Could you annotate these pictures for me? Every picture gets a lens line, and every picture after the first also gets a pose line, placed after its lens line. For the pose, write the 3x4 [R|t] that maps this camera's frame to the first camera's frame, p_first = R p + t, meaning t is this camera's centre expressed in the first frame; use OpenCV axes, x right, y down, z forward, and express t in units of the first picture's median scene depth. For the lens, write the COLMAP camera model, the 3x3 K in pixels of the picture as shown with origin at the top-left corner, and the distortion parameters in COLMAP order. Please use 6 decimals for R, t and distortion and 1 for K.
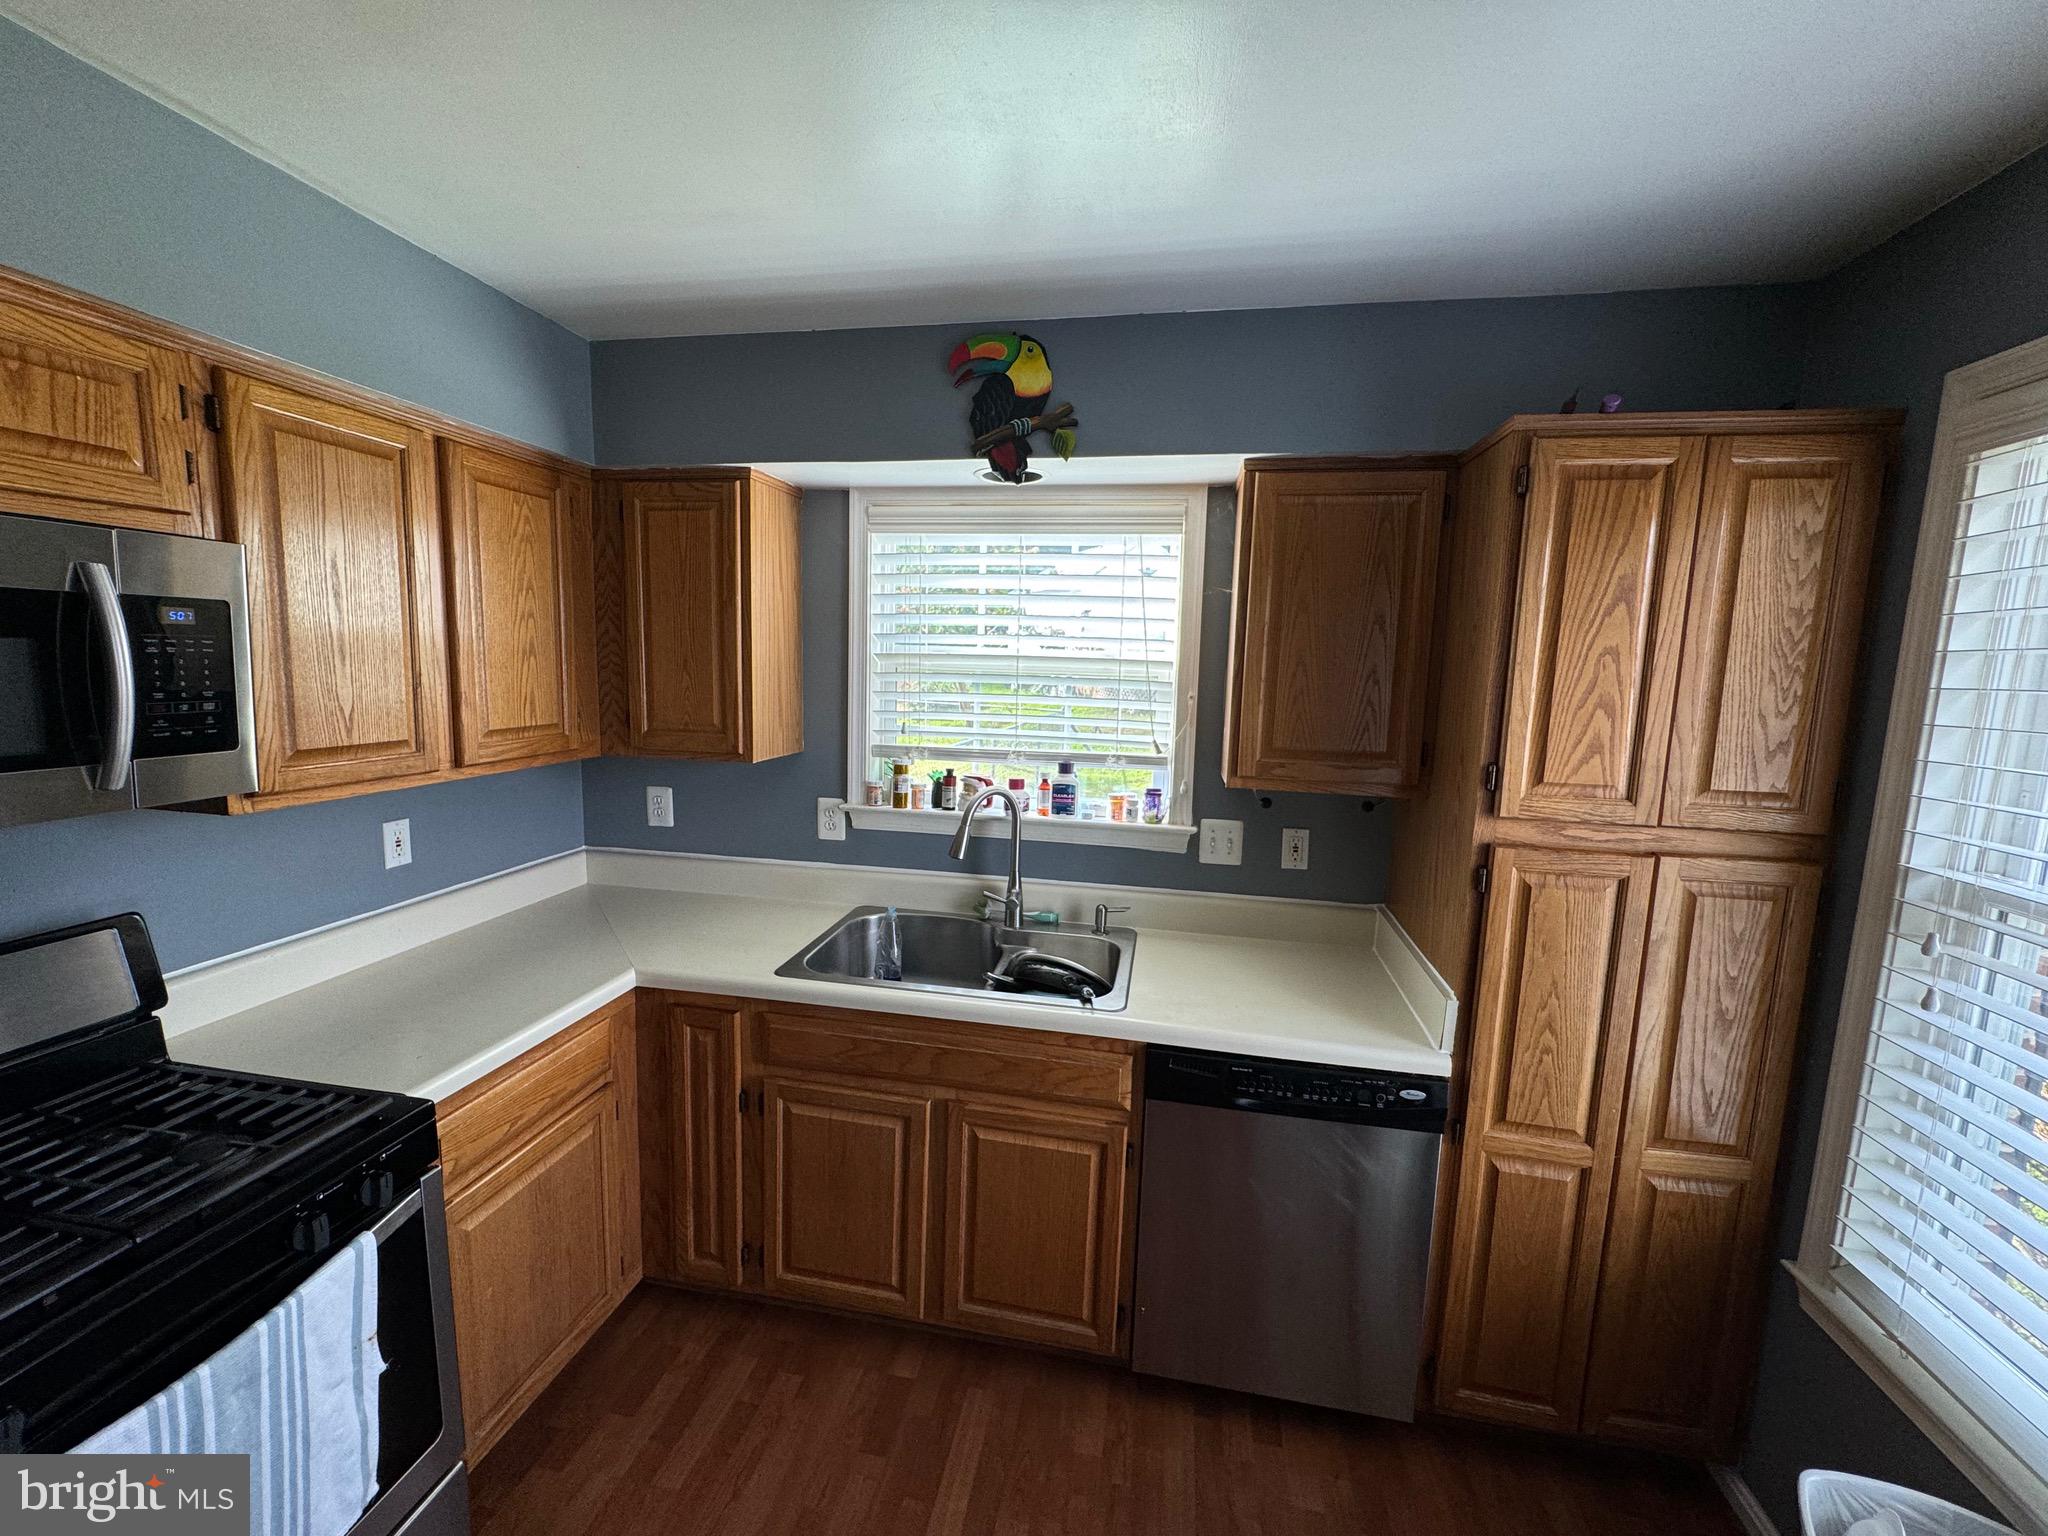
lens RADIAL K [[819.9, 0, 1025.5], [0, 819.9, 762.5], [0, 0, 1]] dist [-0.003890, 0.001045]
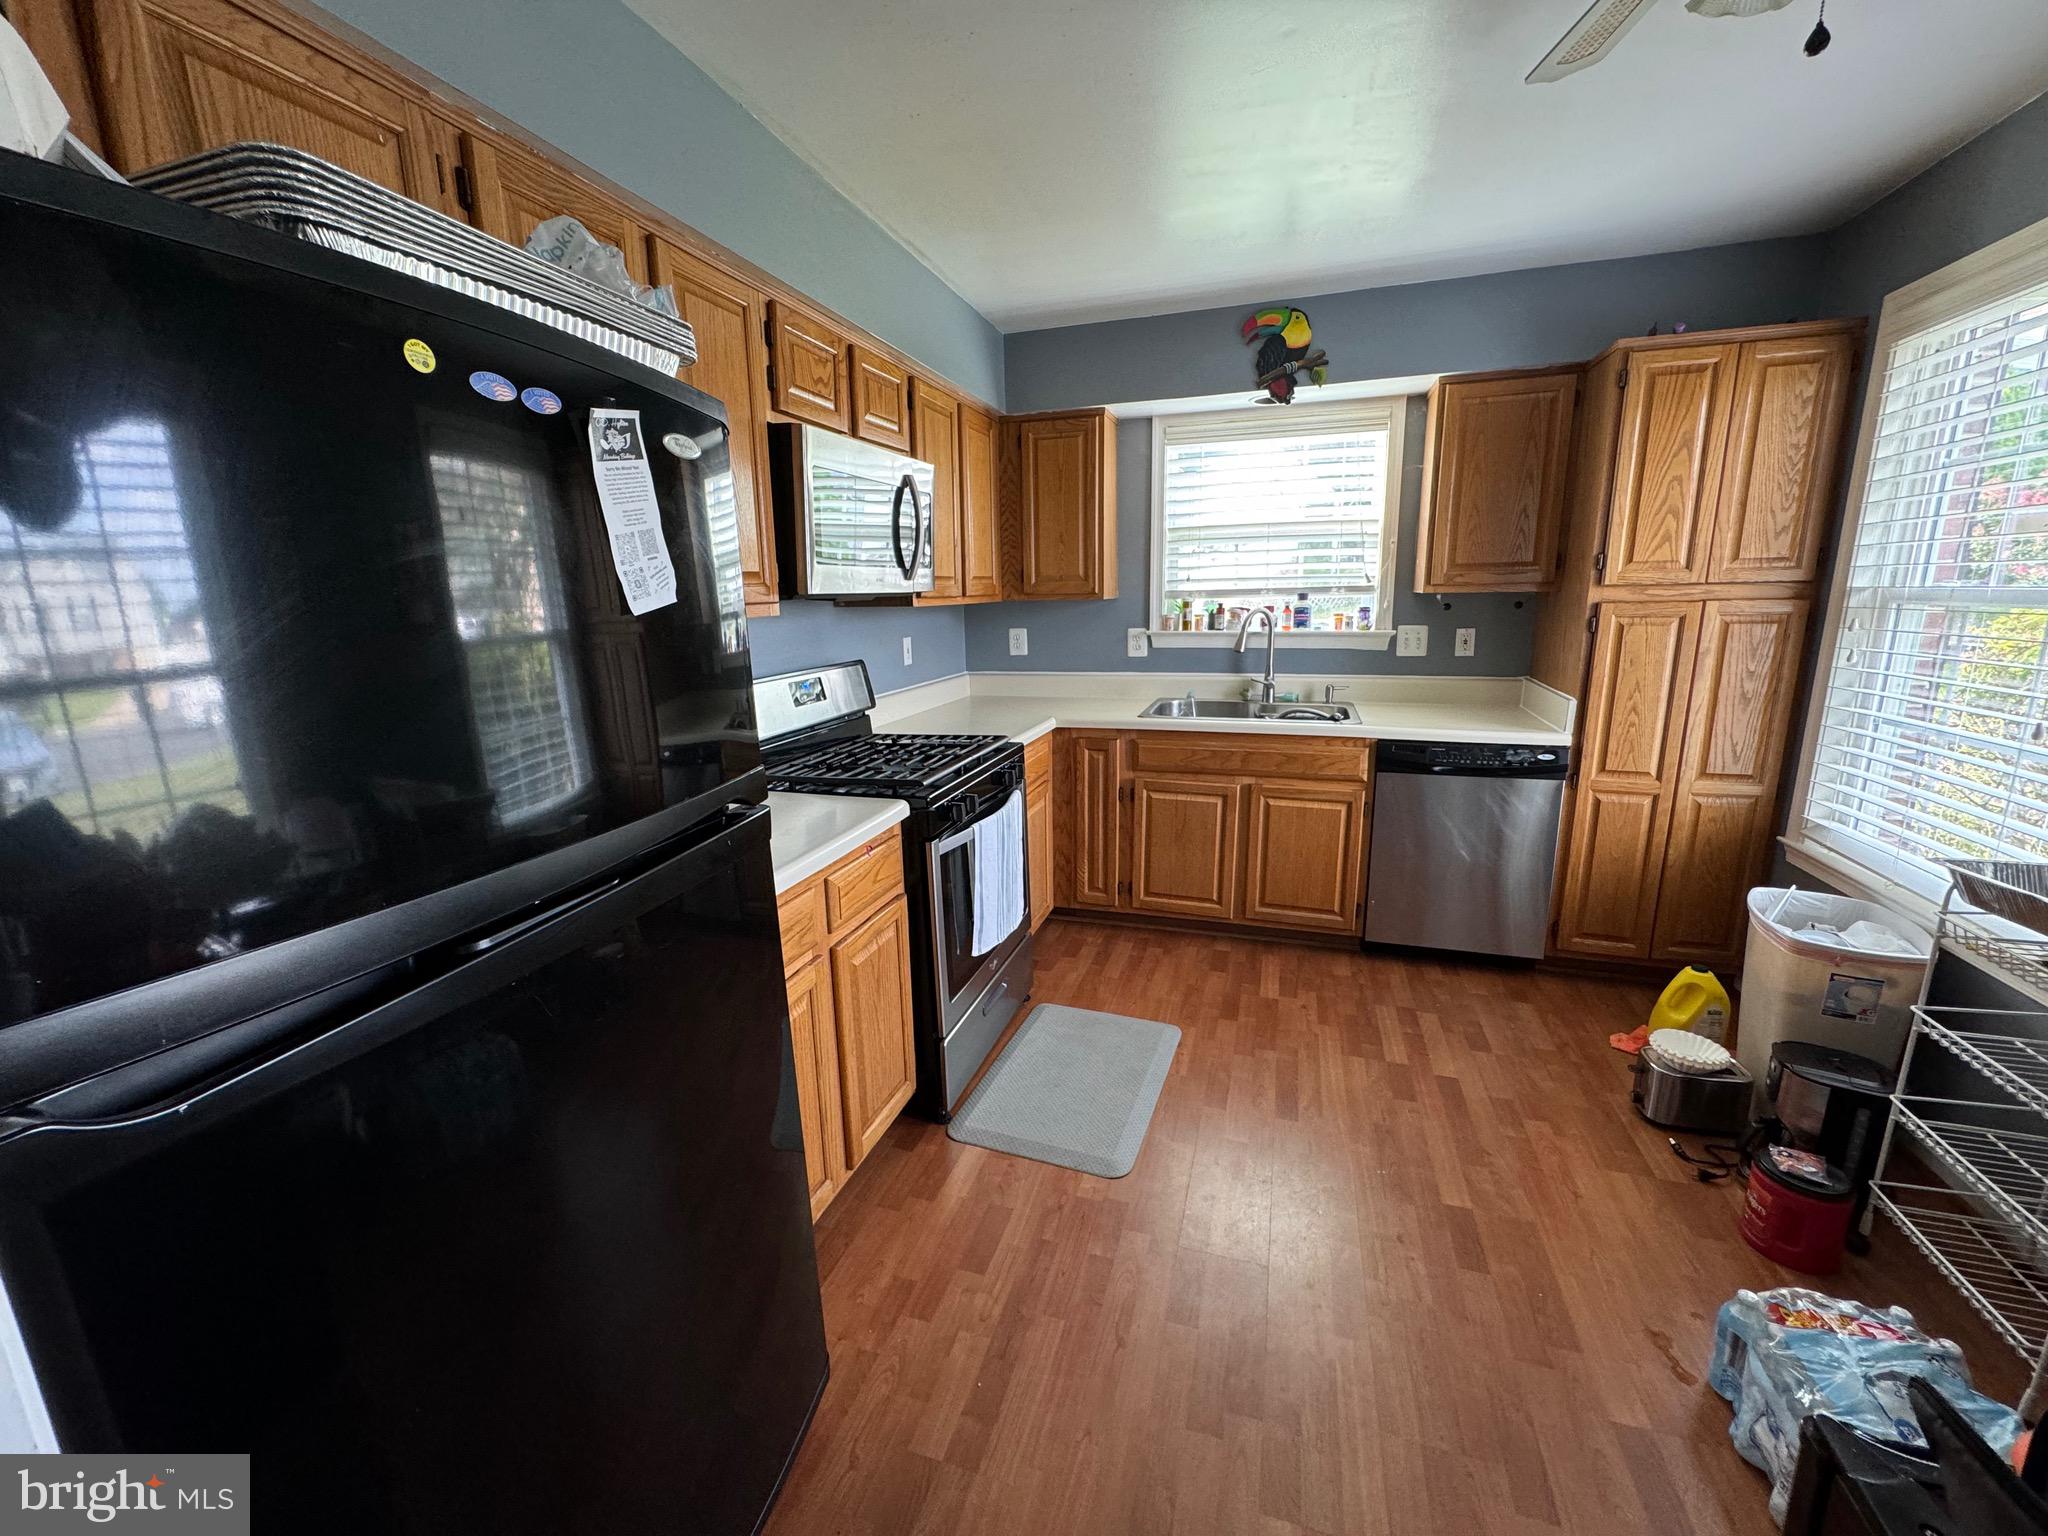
lens RADIAL K [[819.9, 0, 1023.8], [0, 819.9, 762.8], [0, 0, 1]] dist [-0.003890, 0.001045]
pose [[0.990518, -0.021195, -0.135742, -0.329551], [0.032171, 0.996341, 0.079186, 0.221507], [0.133567, -0.082802, 0.987575, -0.731128]]
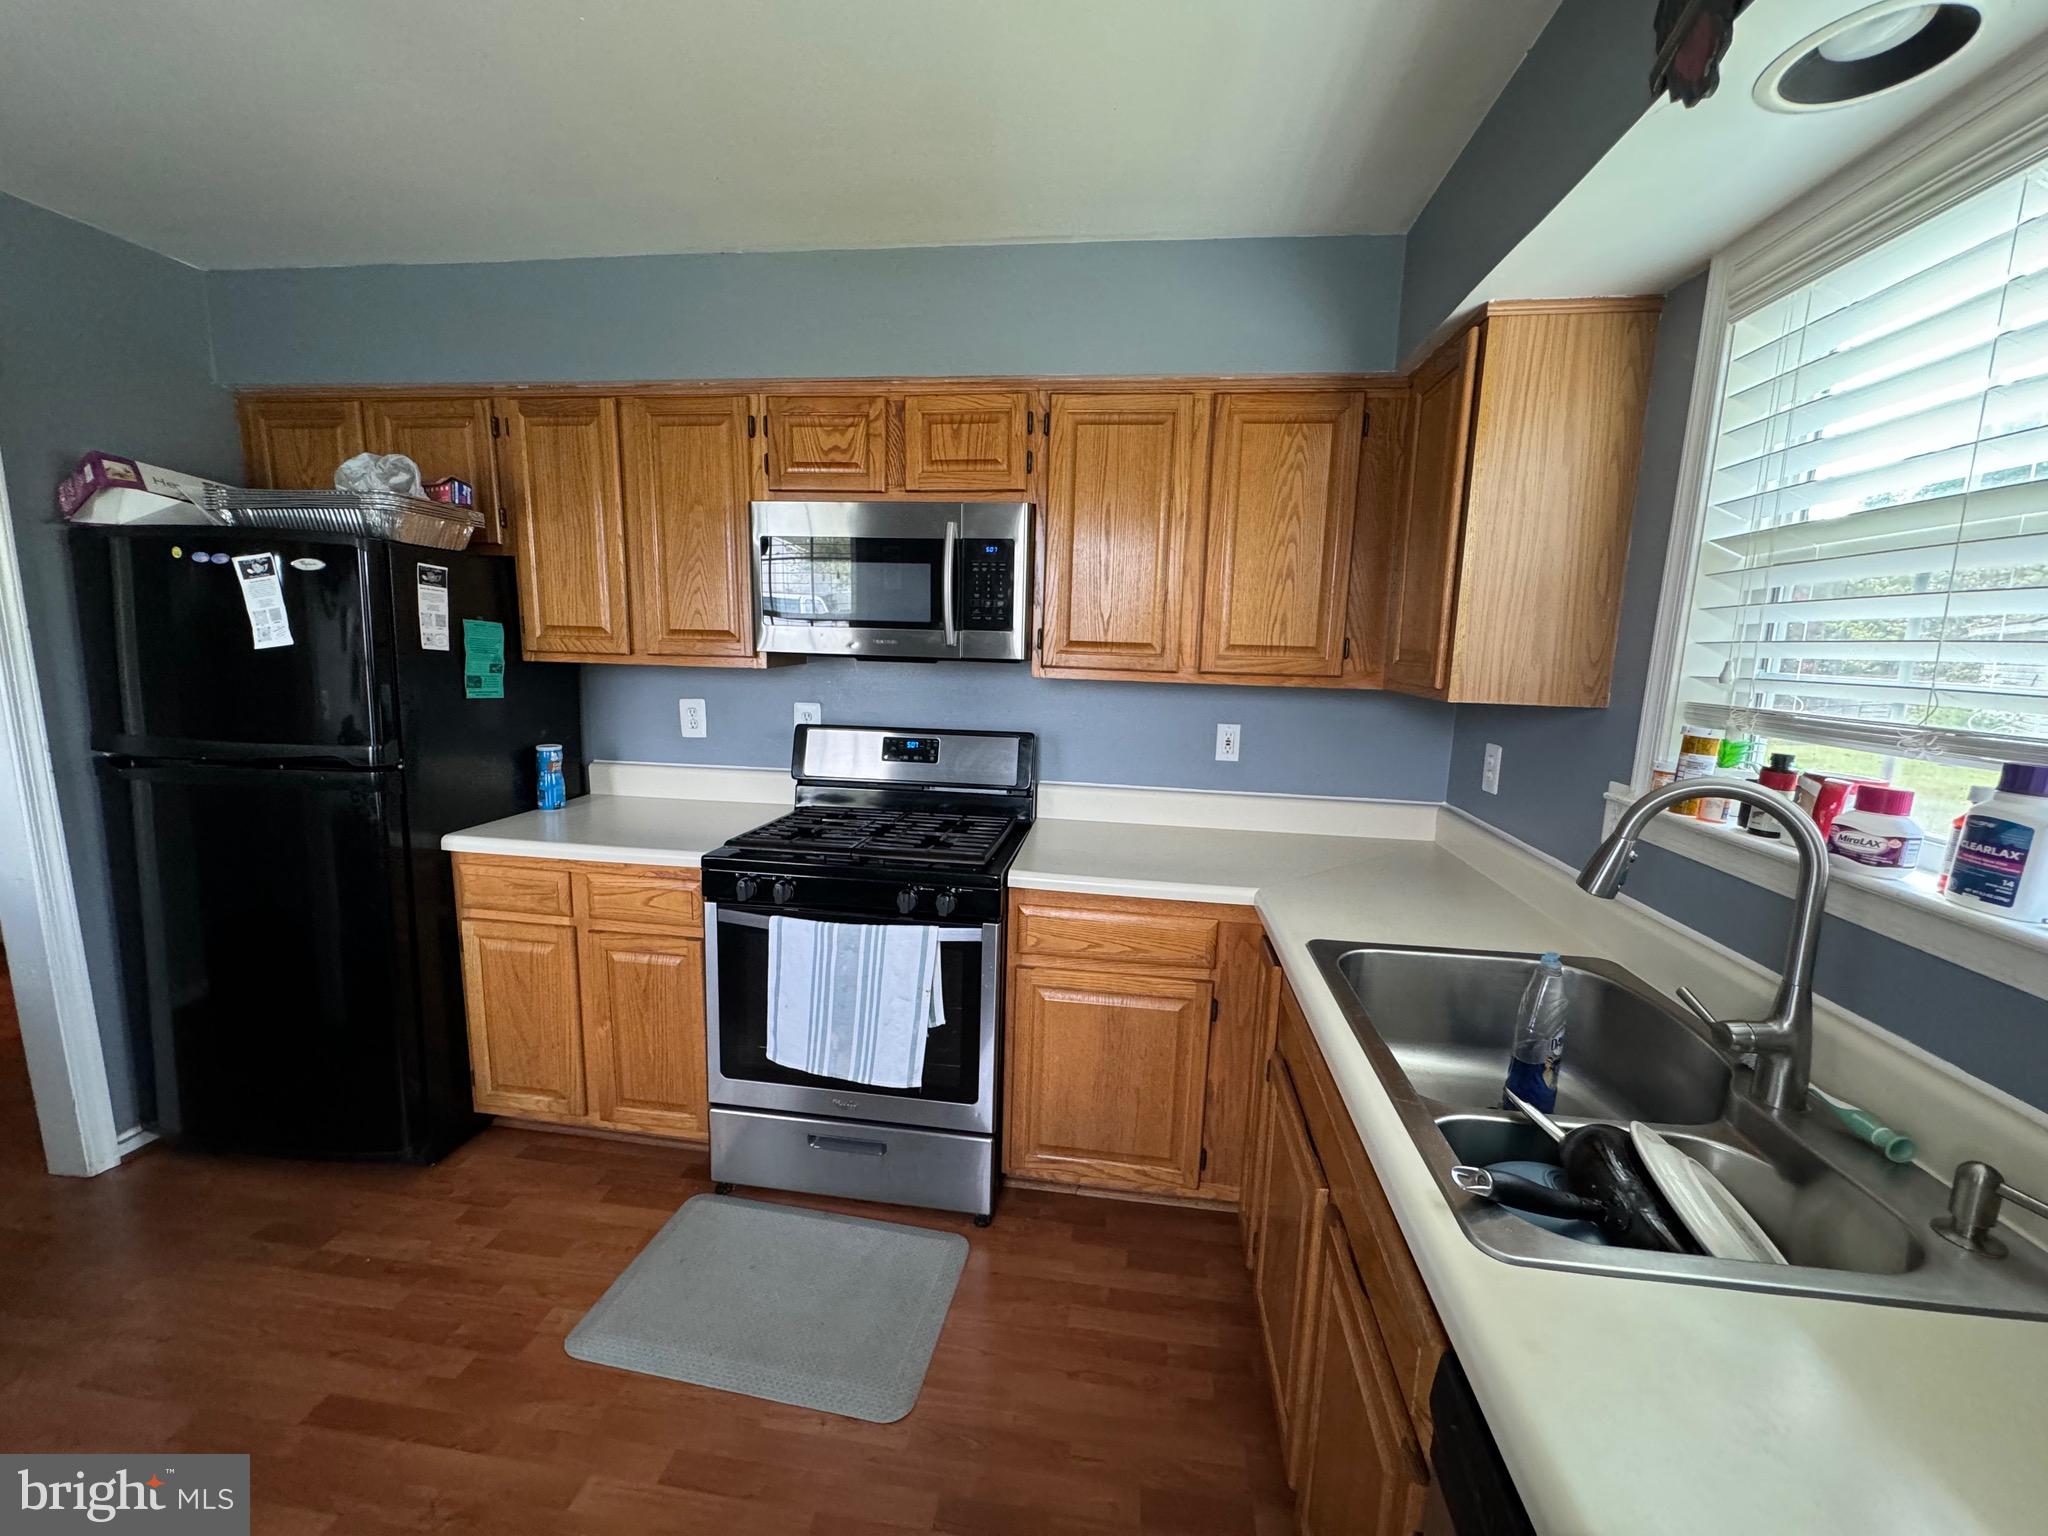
lens RADIAL K [[819.9, 0, 1027.8], [0, 819.9, 760.8], [0, 0, 1]] dist [-0.003890, 0.001045]
pose [[0.050231, 0.125370, -0.990838, 0.492362], [-0.152196, 0.981464, 0.116468, 0.030457], [0.987073, 0.144951, 0.068381, 0.675831]]
